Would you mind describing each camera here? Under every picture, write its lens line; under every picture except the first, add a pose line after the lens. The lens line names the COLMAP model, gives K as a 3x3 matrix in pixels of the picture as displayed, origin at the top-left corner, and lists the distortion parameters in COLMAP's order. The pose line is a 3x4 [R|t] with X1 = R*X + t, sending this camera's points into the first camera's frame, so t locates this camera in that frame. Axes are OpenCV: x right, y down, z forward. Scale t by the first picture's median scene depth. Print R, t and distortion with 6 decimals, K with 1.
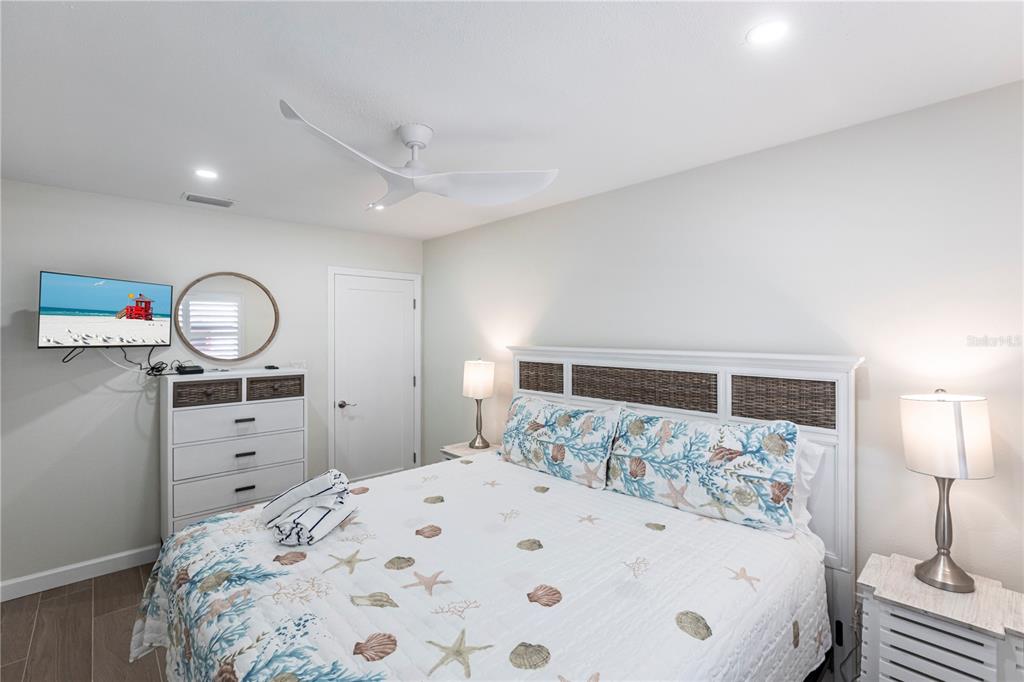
lens RADIAL K [[466.4, 0, 516.5], [0, 466.4, 334.8], [0, 0, 1]] dist [0.000131, -0.000133]
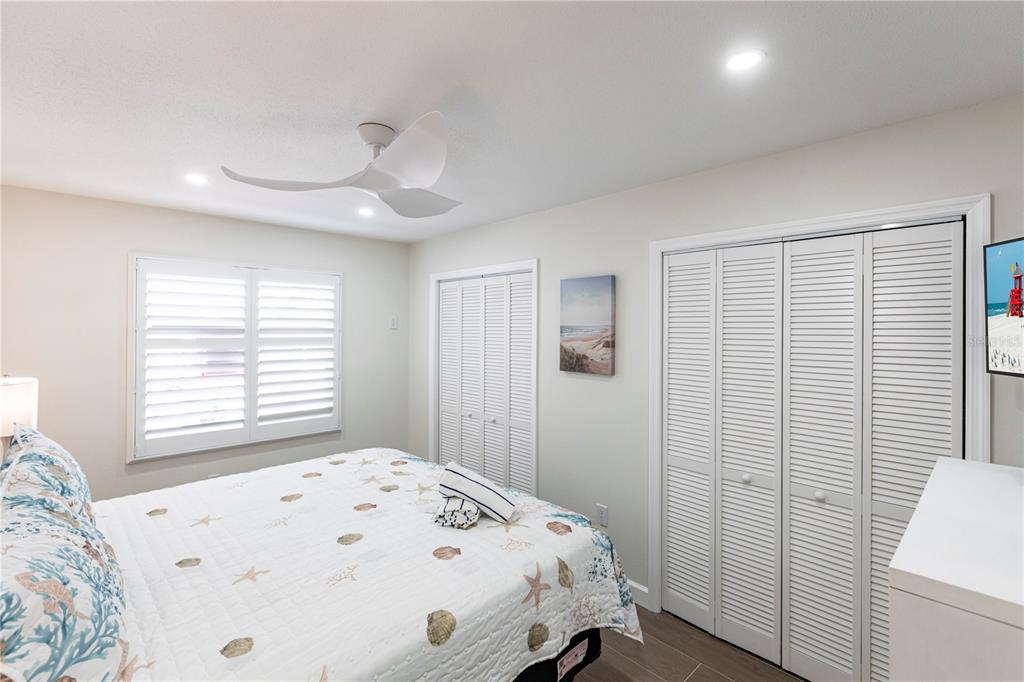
lens RADIAL K [[466.4, 0, 501.8], [0, 466.4, 333.7], [0, 0, 1]] dist [0.000131, -0.000133]
pose [[-0.999915, -0.007039, -0.010976, -0.313506], [-0.007156, 0.999917, 0.010673, -0.016135], [0.010900, 0.010750, -0.999883, 1.323865]]
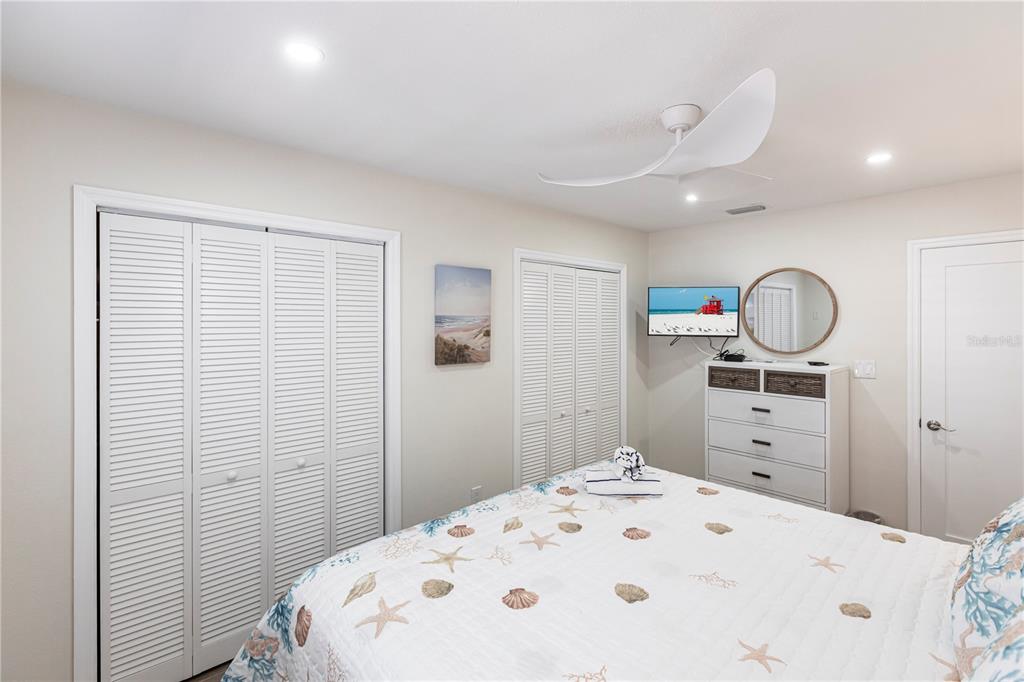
lens RADIAL K [[466.4, 0, 508.2], [0, 466.4, 338.5], [0, 0, 1]] dist [0.000131, -0.000133]
pose [[-0.015054, 0.037217, -0.999194, 0.472958], [-0.005939, 0.999286, 0.037310, -0.013058], [0.999869, 0.006496, -0.014822, 0.452572]]
